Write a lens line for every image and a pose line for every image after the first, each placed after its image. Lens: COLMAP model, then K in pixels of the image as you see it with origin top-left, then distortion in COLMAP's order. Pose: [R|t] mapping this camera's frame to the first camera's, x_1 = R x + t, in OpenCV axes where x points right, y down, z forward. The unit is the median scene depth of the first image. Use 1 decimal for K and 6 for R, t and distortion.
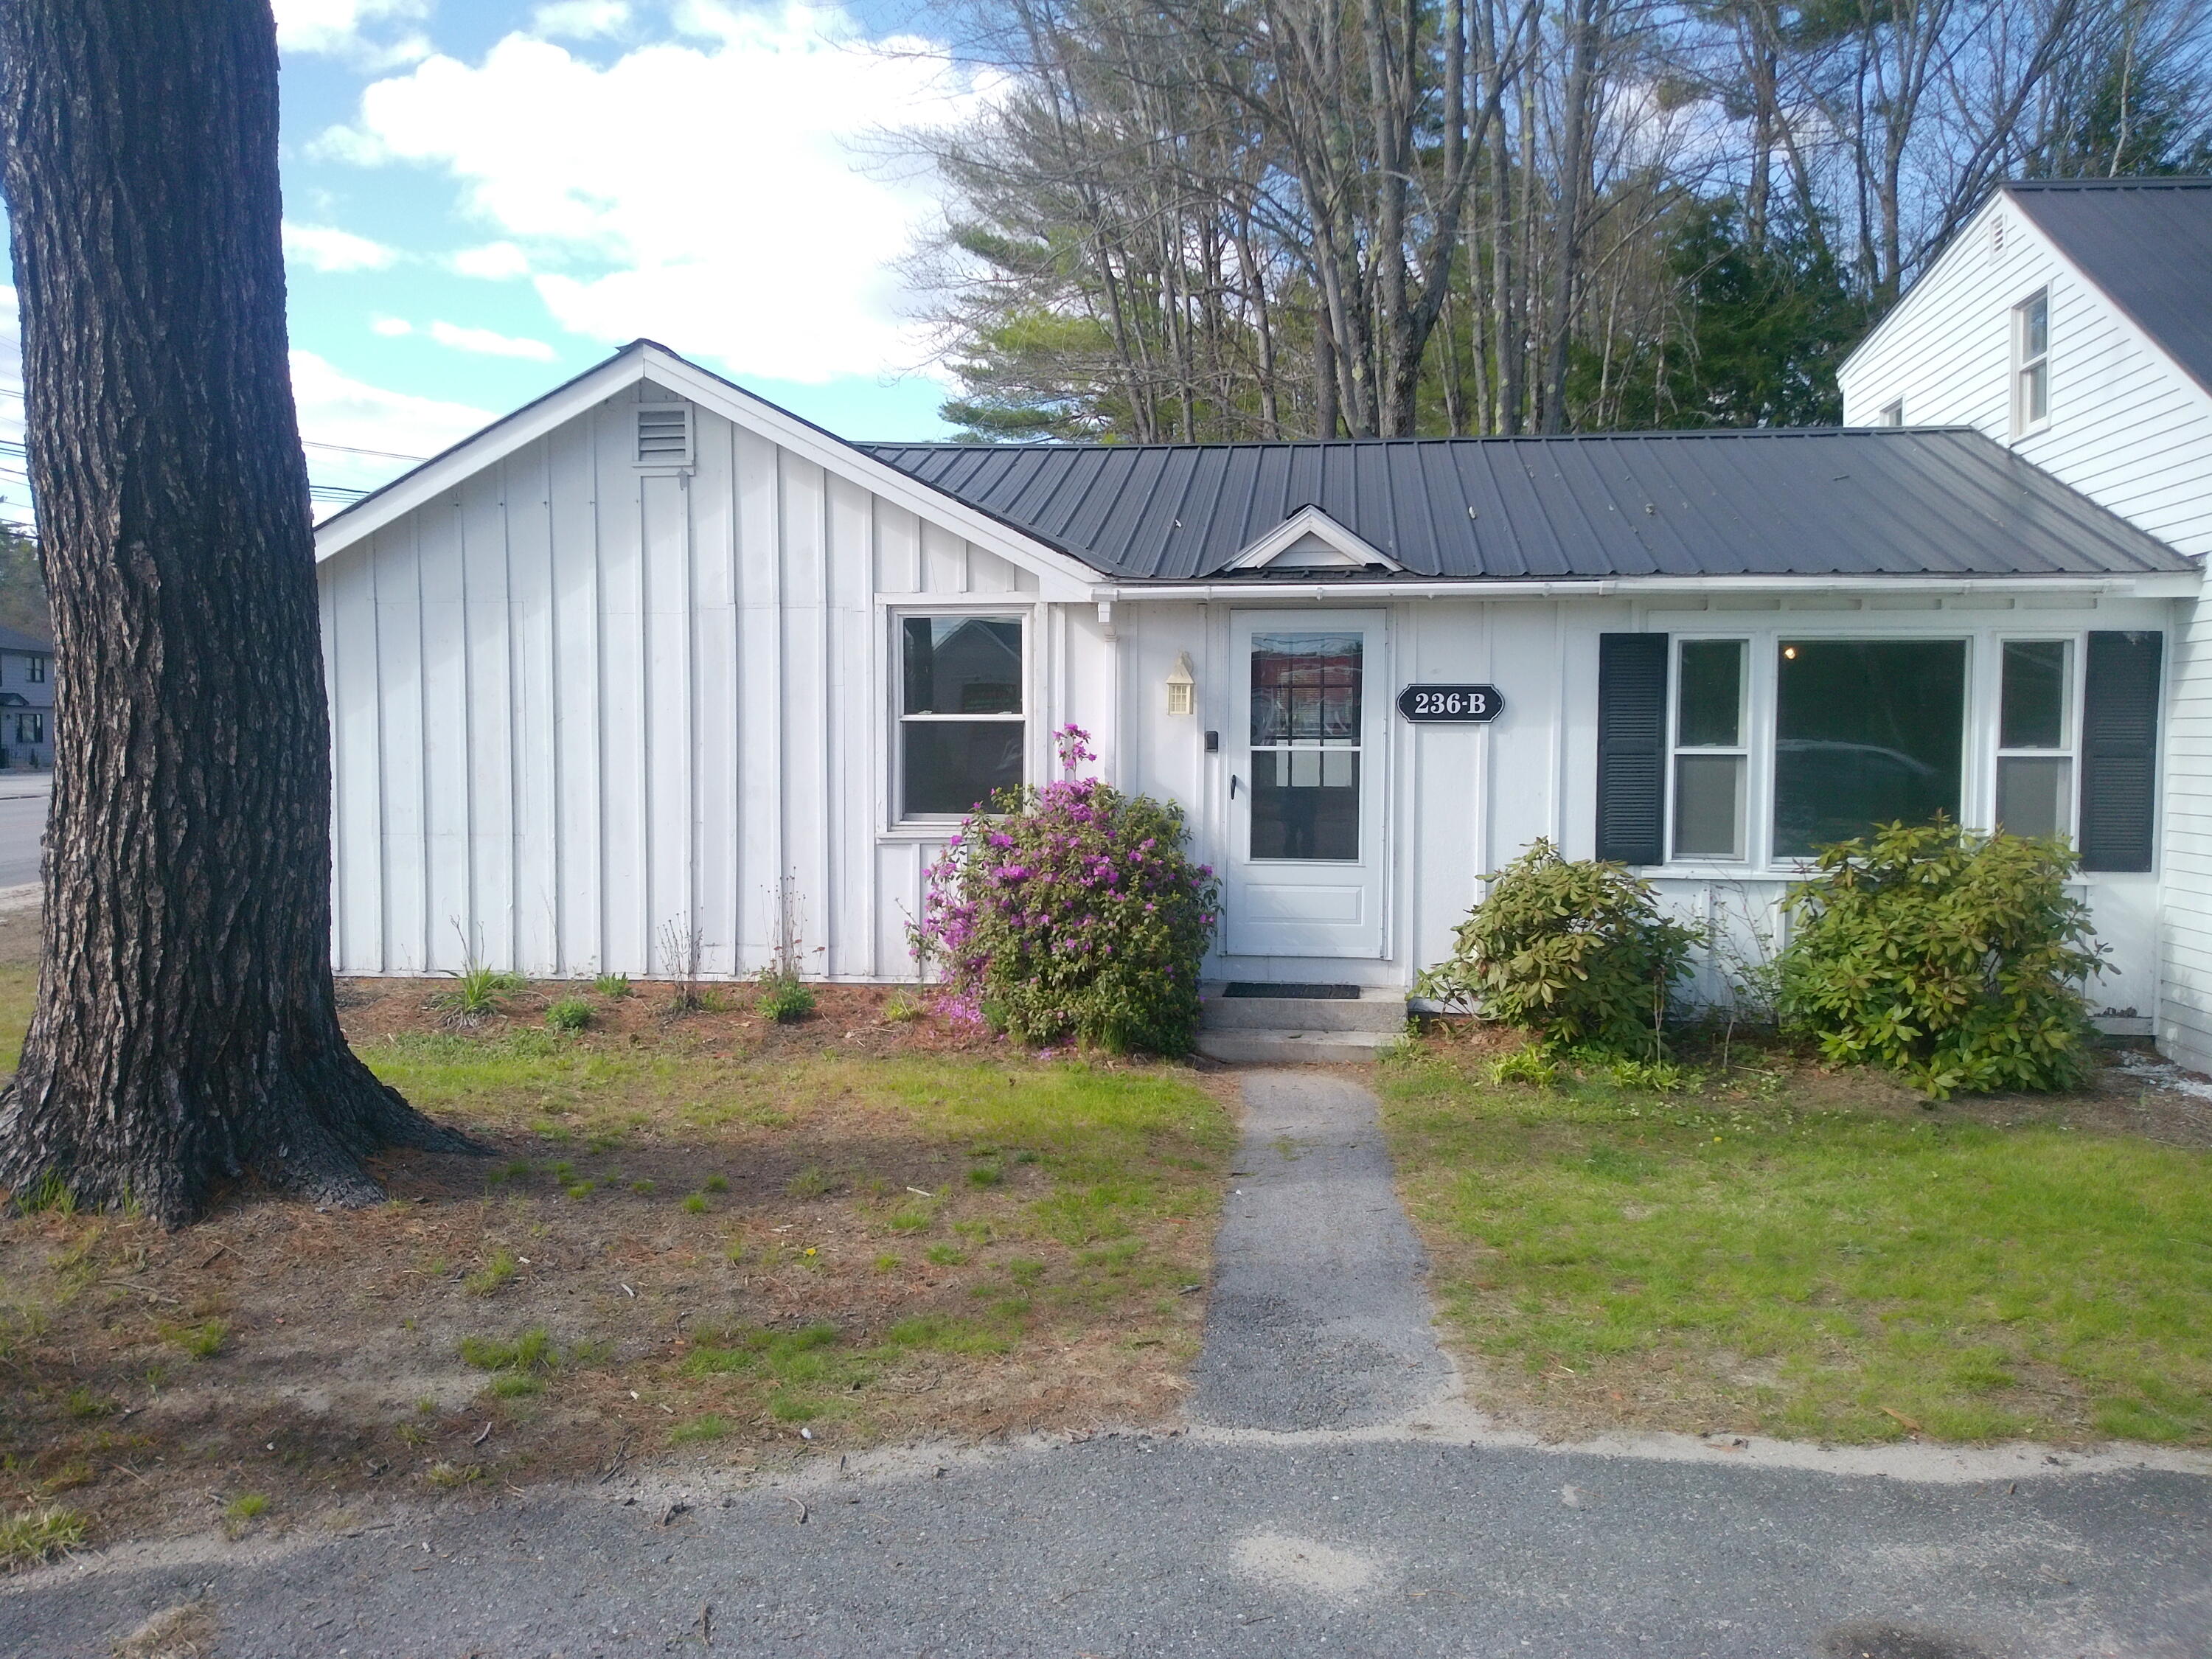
lens RADIAL K [[1709.8, 0, 1106.0], [0, 1709.8, 829.5], [0, 0, 1]] dist [0.071329, -0.146485]
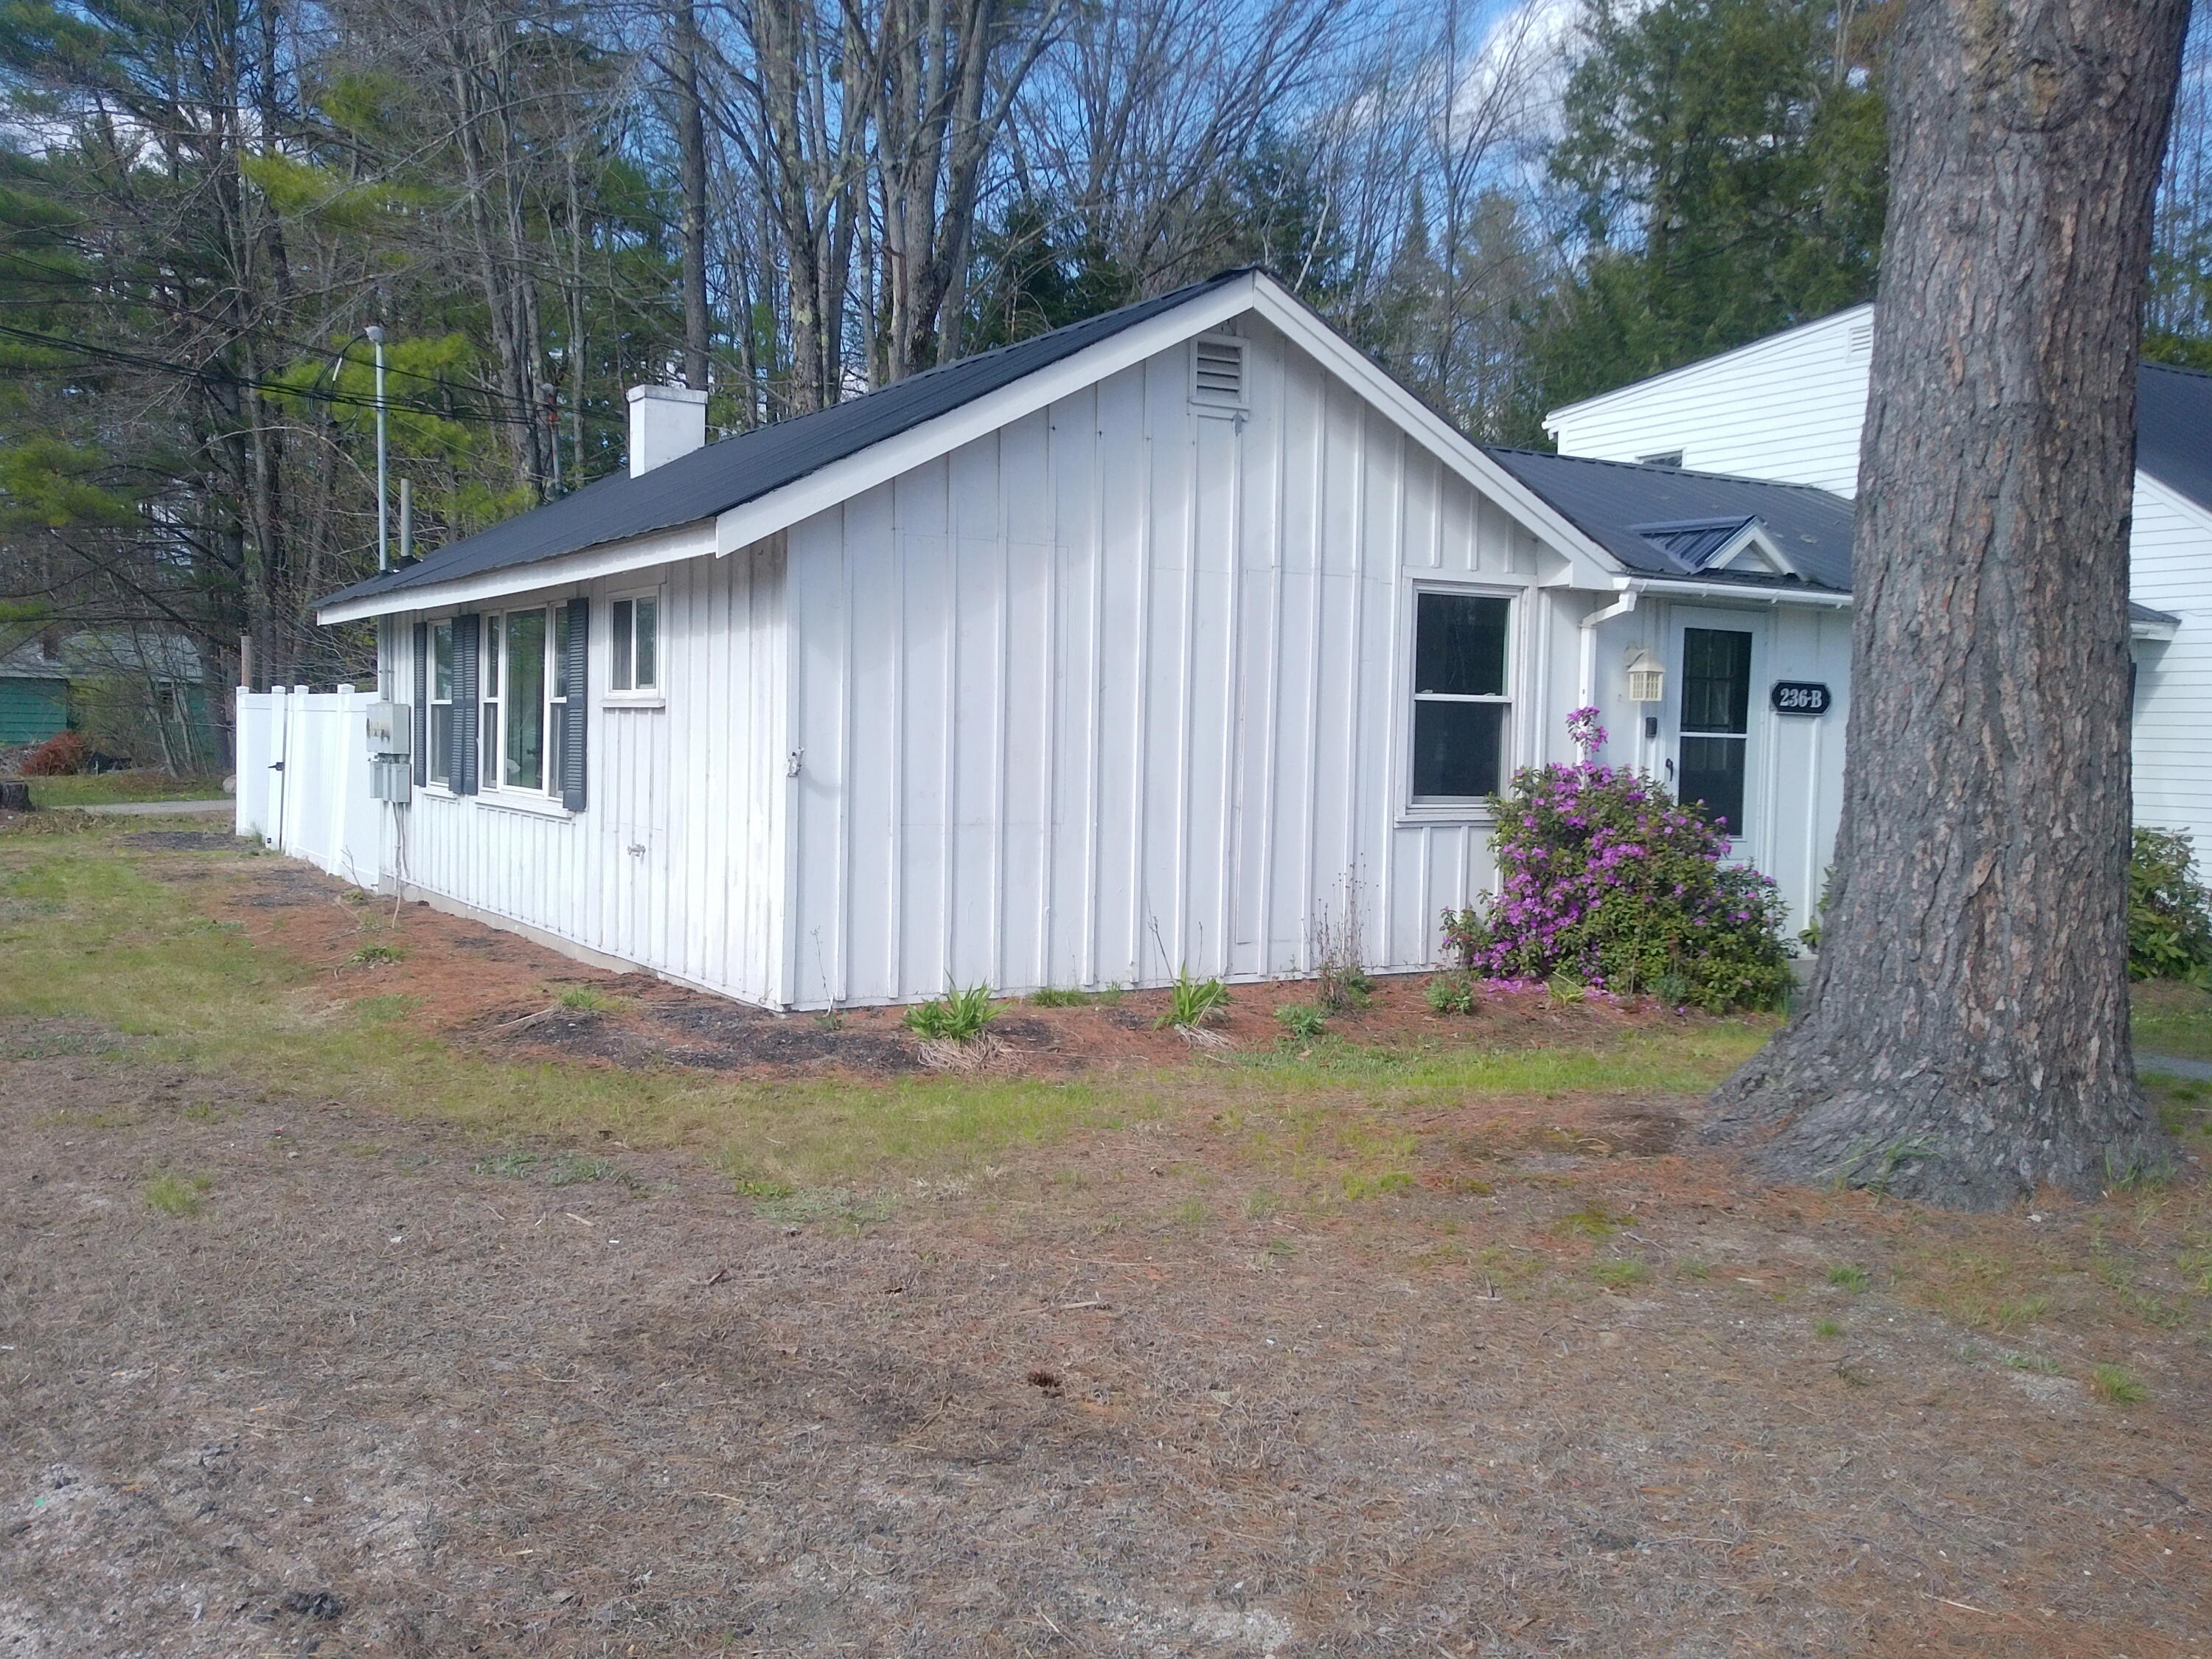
lens RADIAL K [[1949.2, 0, 1075.2], [0, 1949.2, 825.7], [0, 0, 1]] dist [0.060304, -0.251017]
pose [[0.790171, -0.012806, 0.612753, -0.992292], [0.011349, 0.999916, 0.006262, -0.001681], [-0.612782, 0.002006, 0.790250, 0.263723]]
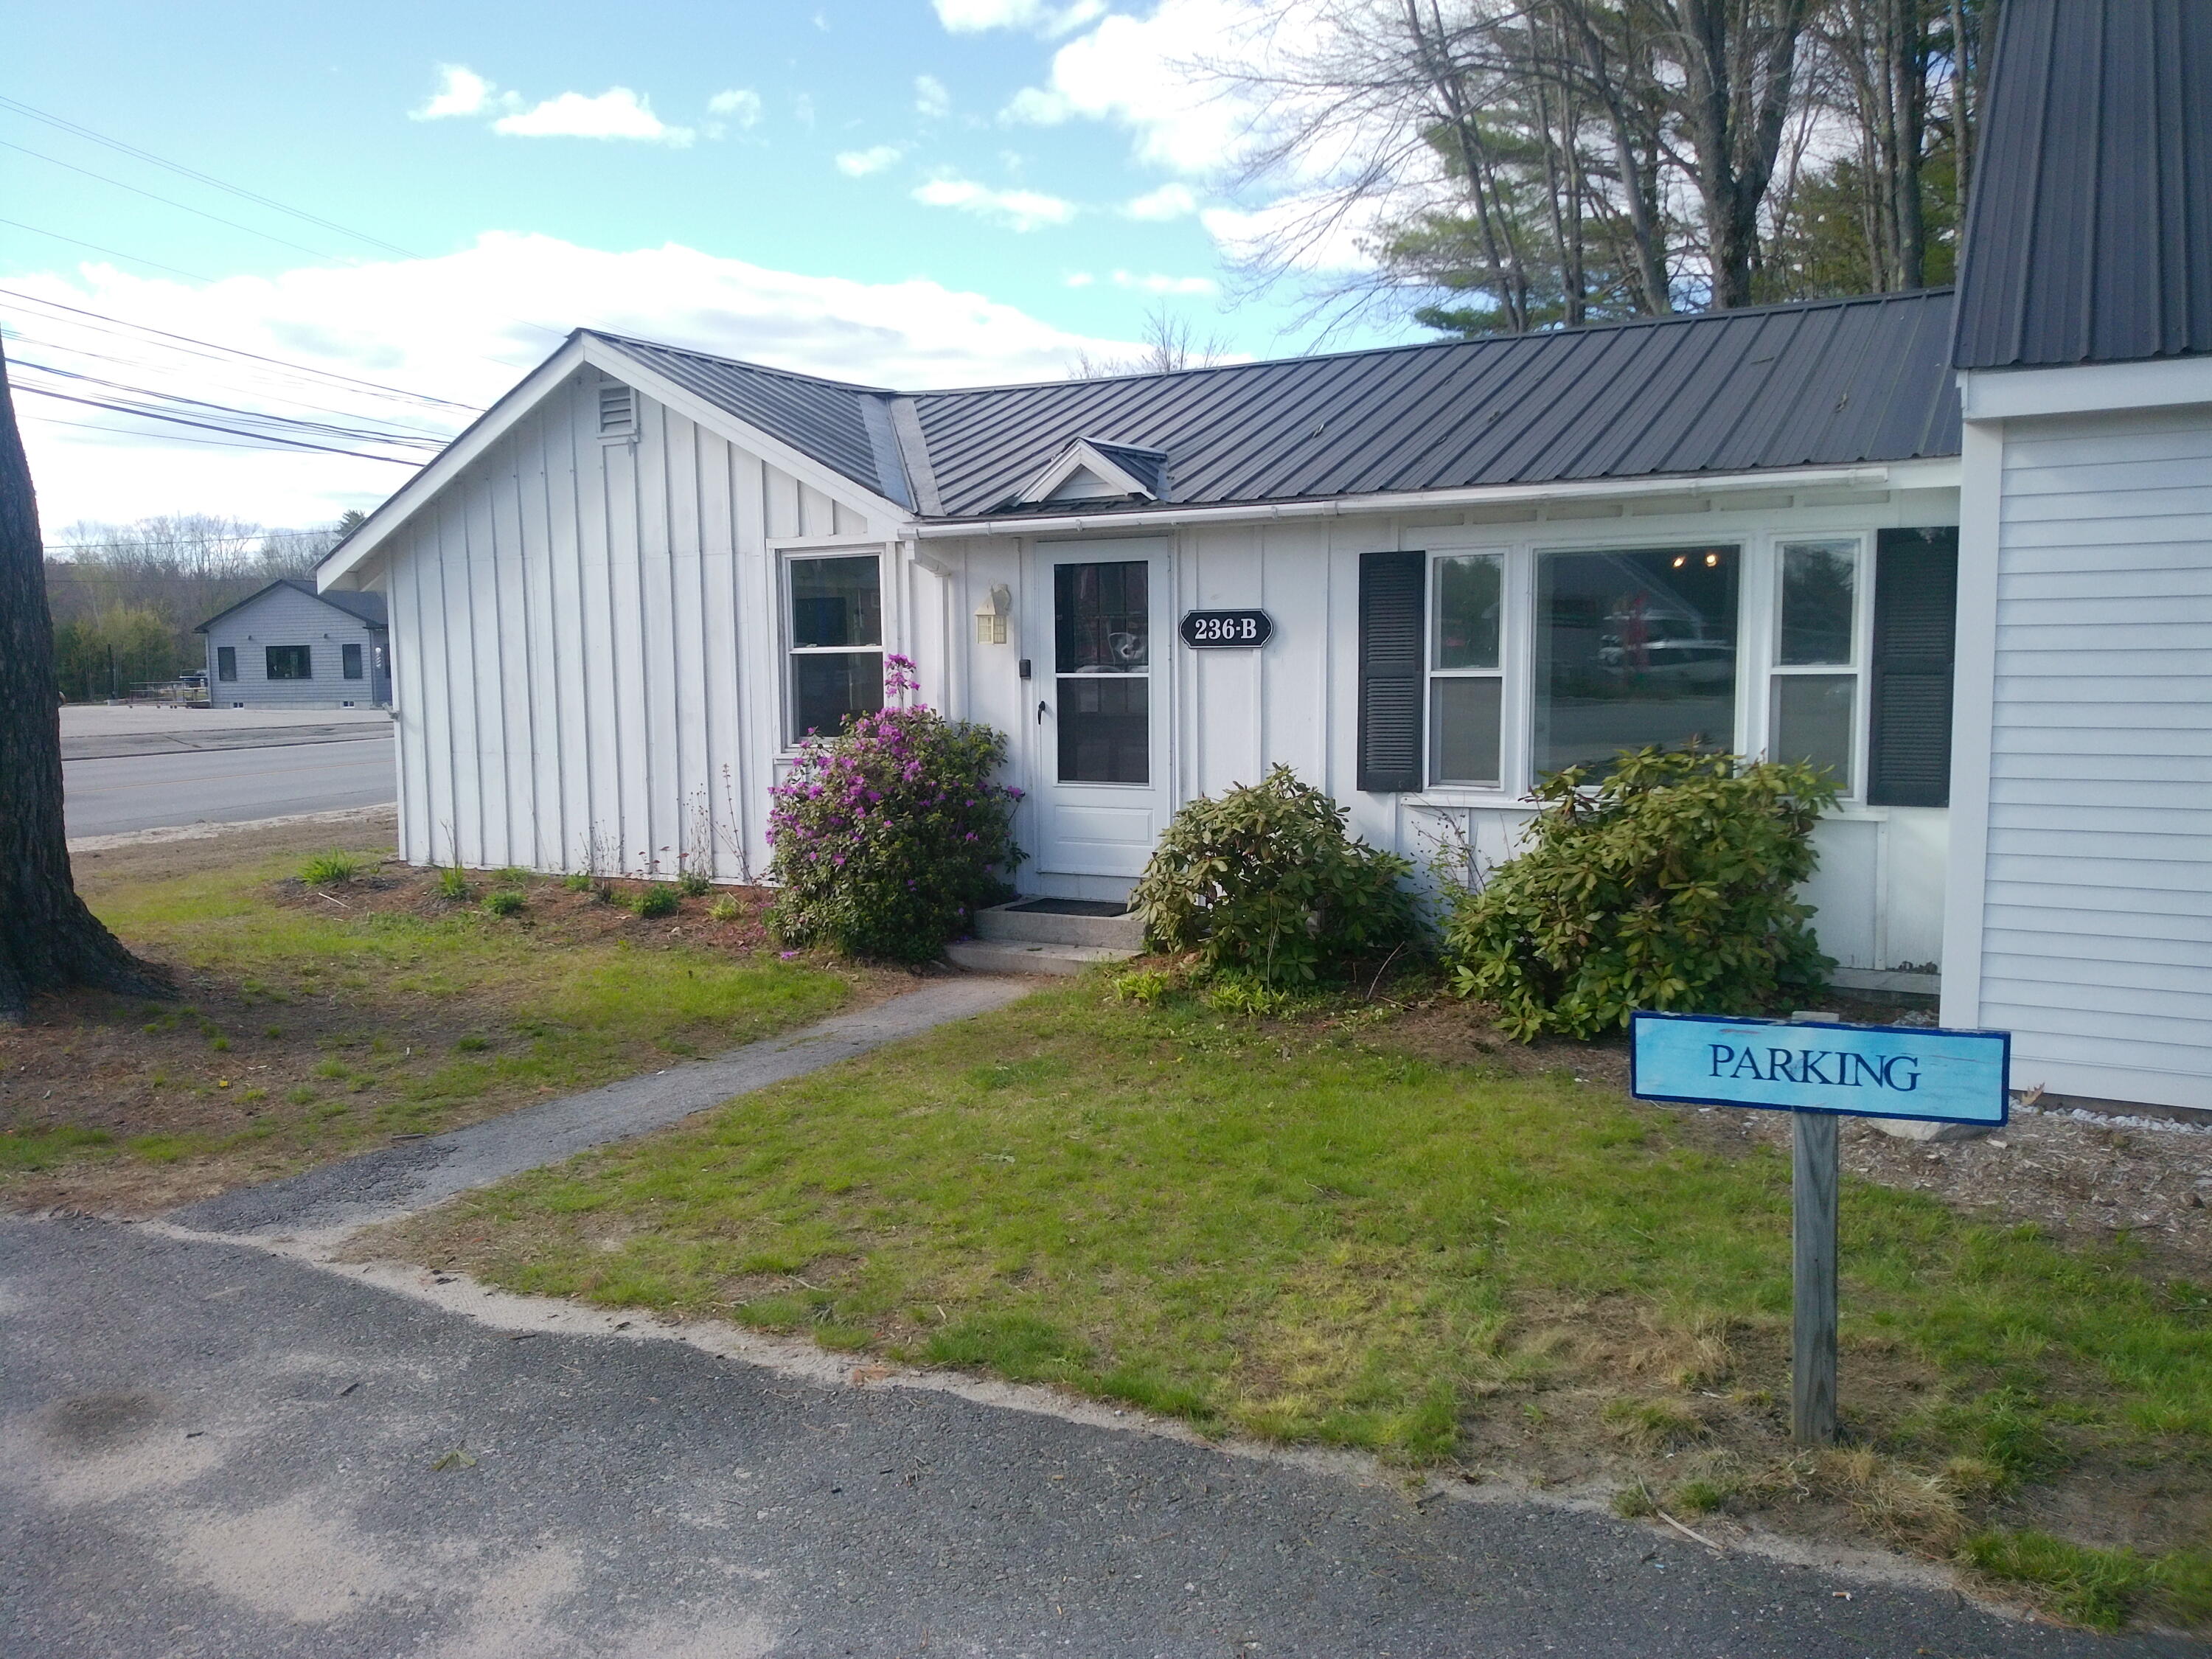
lens RADIAL K [[1709.8, 0, 1106.0], [0, 1709.8, 829.5], [0, 0, 1]] dist [0.071329, -0.146485]
pose [[0.927972, 0.022141, -0.371991, 0.514123], [-0.004435, 0.998819, 0.048385, -0.004177], [0.372623, -0.043250, 0.926974, 0.038141]]
